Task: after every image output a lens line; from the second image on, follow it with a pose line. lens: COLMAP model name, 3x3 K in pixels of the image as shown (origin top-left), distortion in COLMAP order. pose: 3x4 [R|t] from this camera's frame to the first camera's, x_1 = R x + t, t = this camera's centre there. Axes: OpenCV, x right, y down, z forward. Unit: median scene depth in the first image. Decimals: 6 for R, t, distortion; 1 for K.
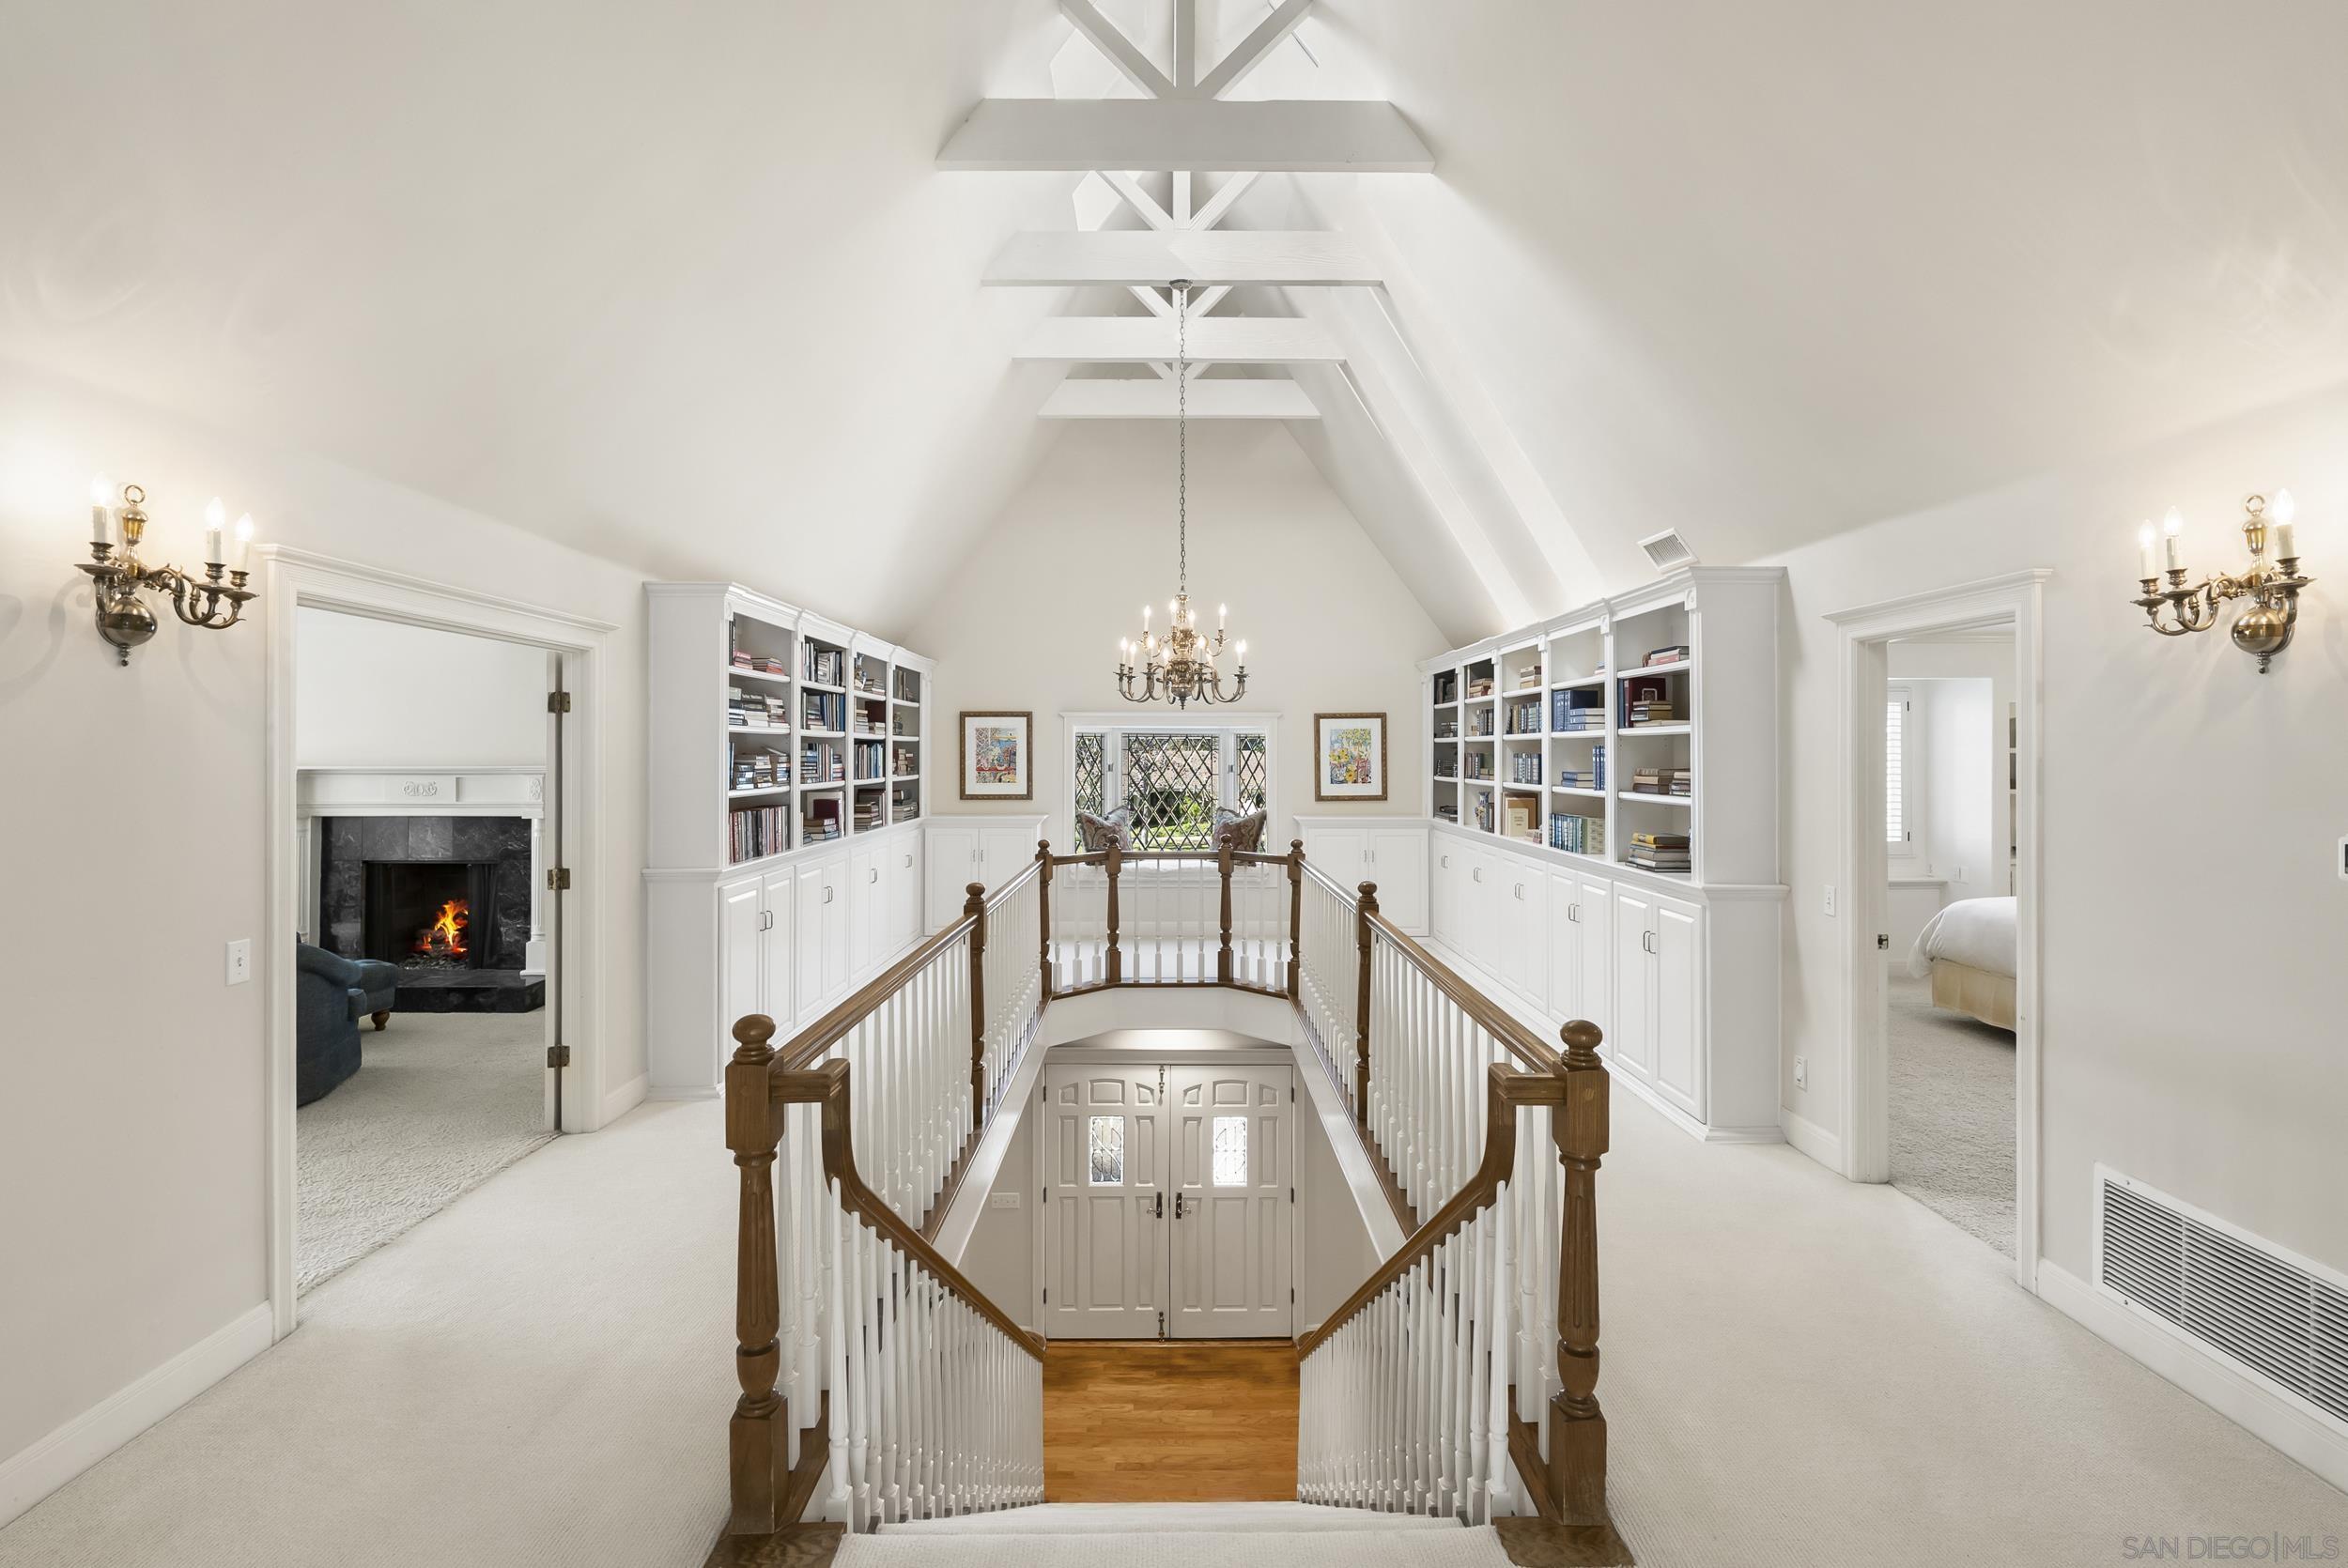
lens RADIAL K [[1073.7, 0, 1170.7], [0, 1073.7, 745.0], [0, 0, 1]] dist [-0.000156, 0.000236]
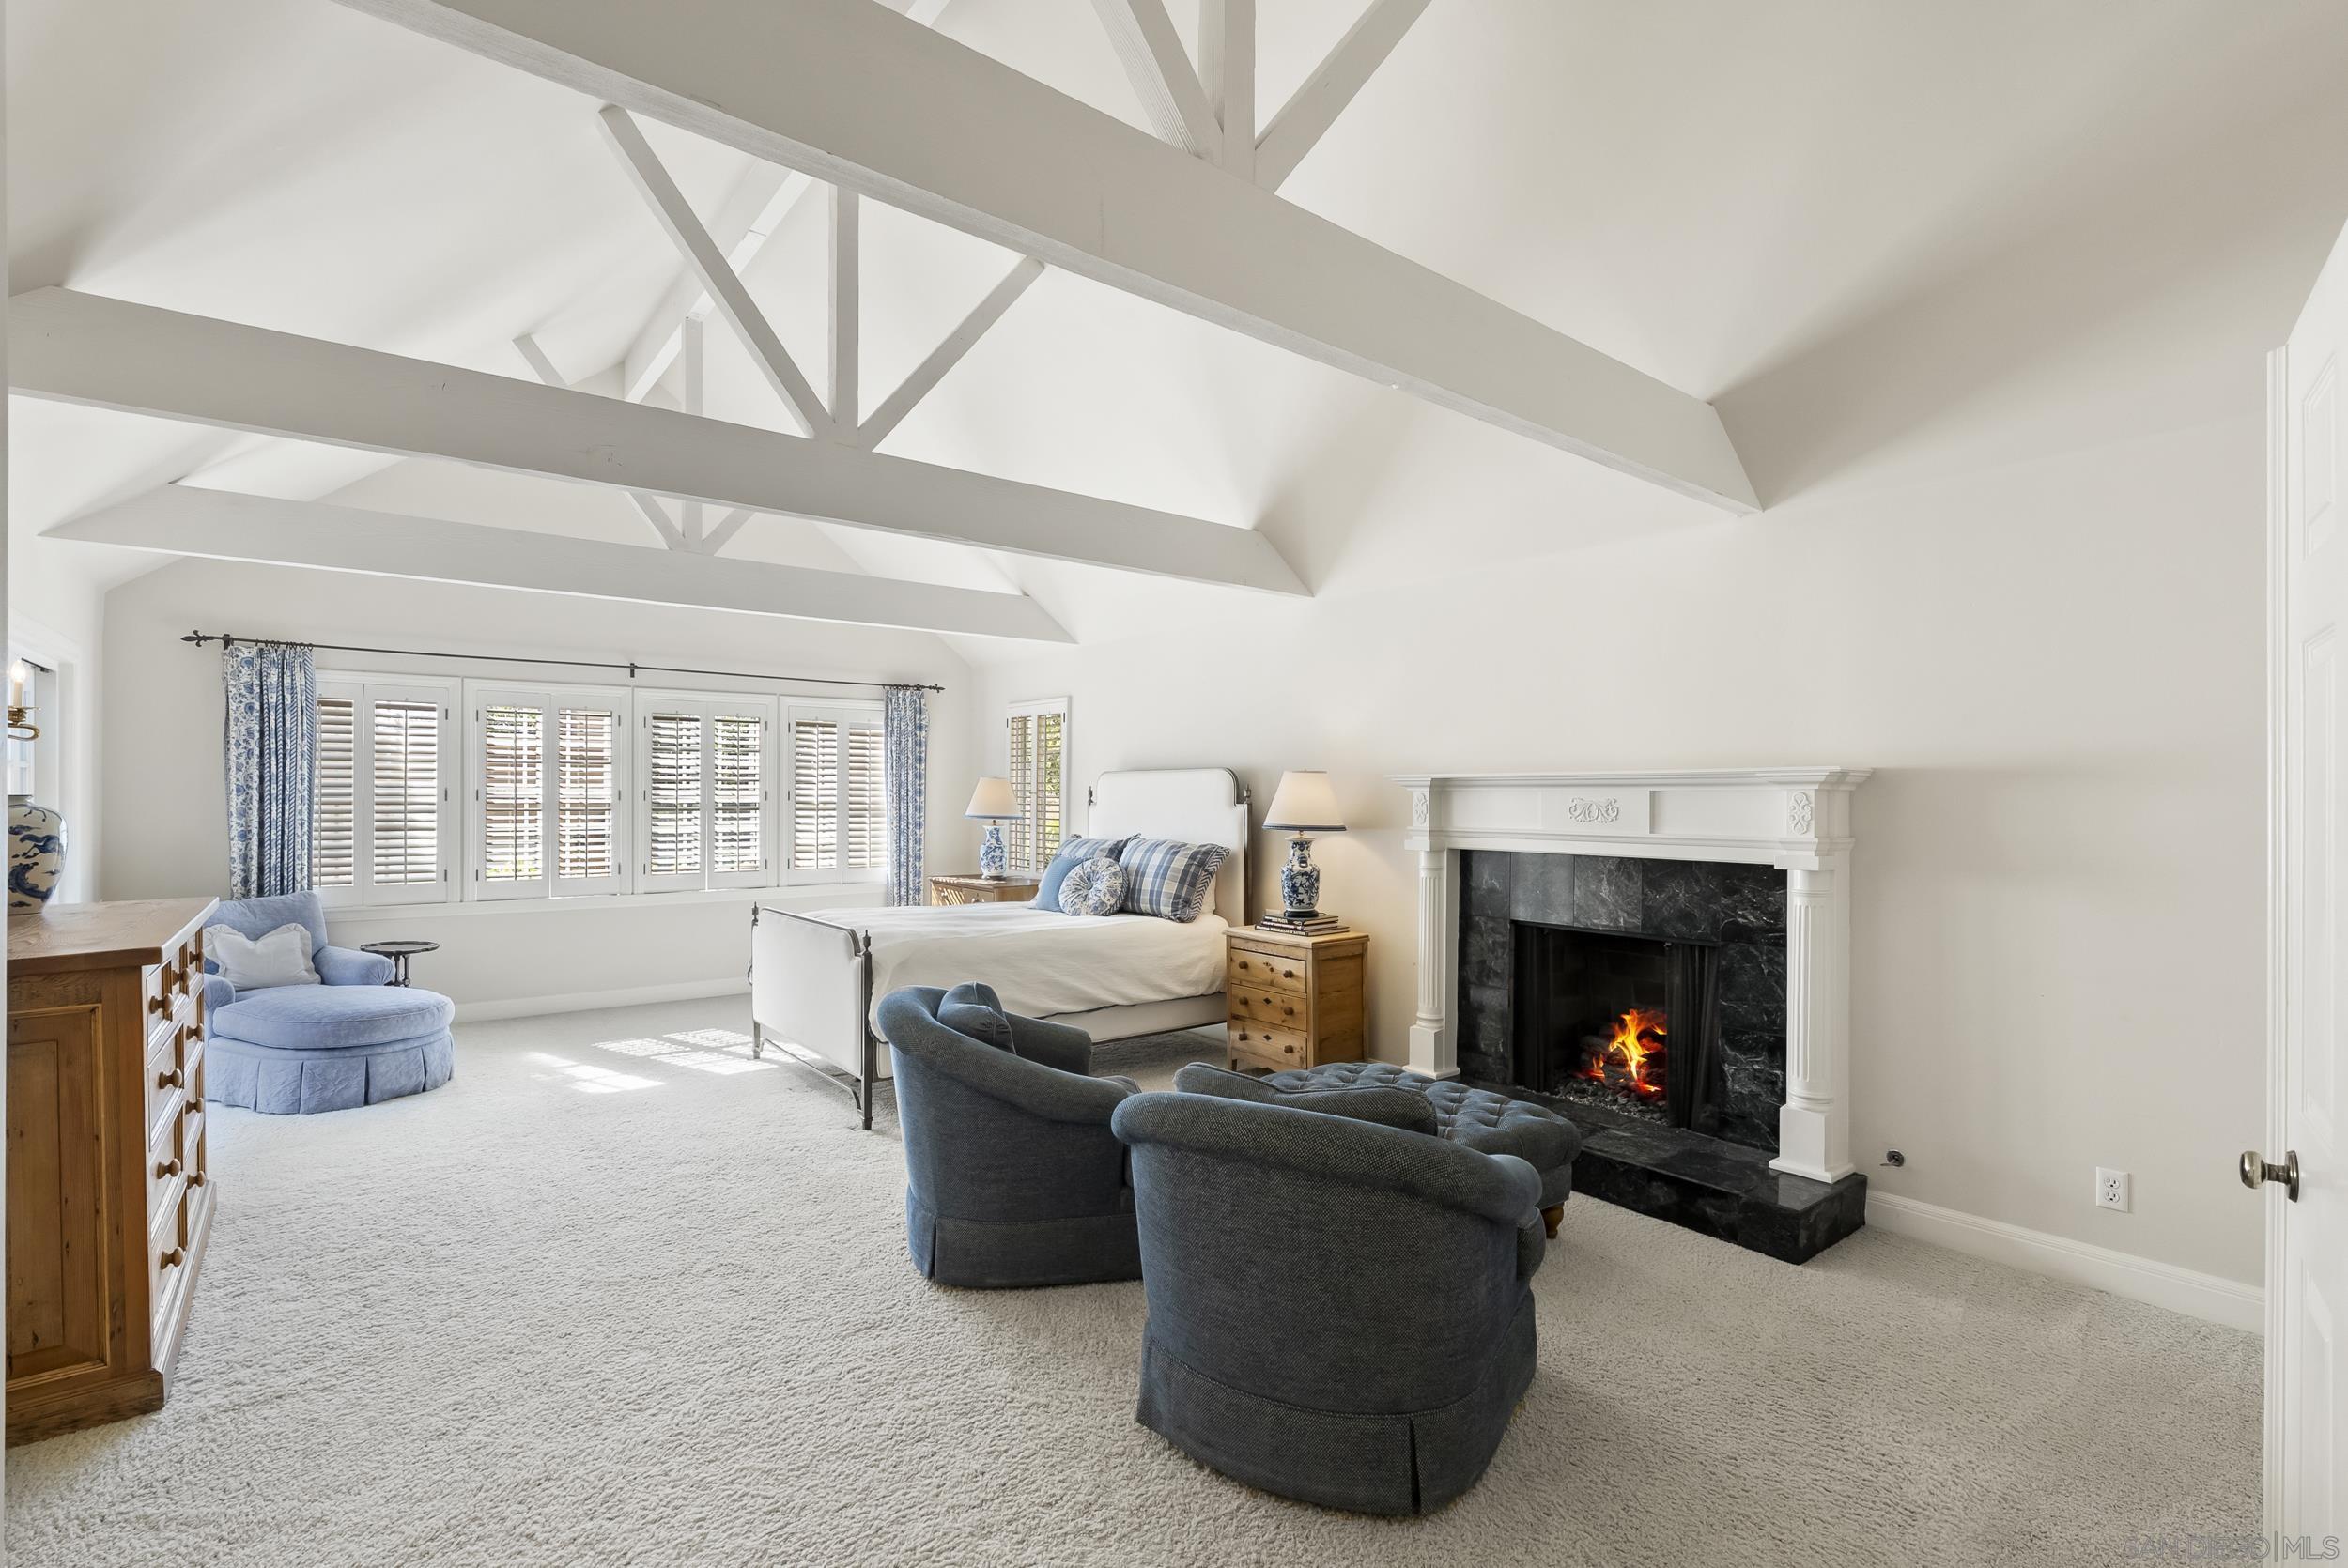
lens RADIAL K [[1068.5, 0, 1178.9], [0, 1068.5, 787.6], [0, 0, 1]] dist [-0.001020, 0.000165]
pose [[0.610354, -0.003624, -0.792120, -0.363792], [-0.002570, 0.999975, -0.006556, 0.032650], [0.792125, 0.006037, 0.610330, 0.447090]]
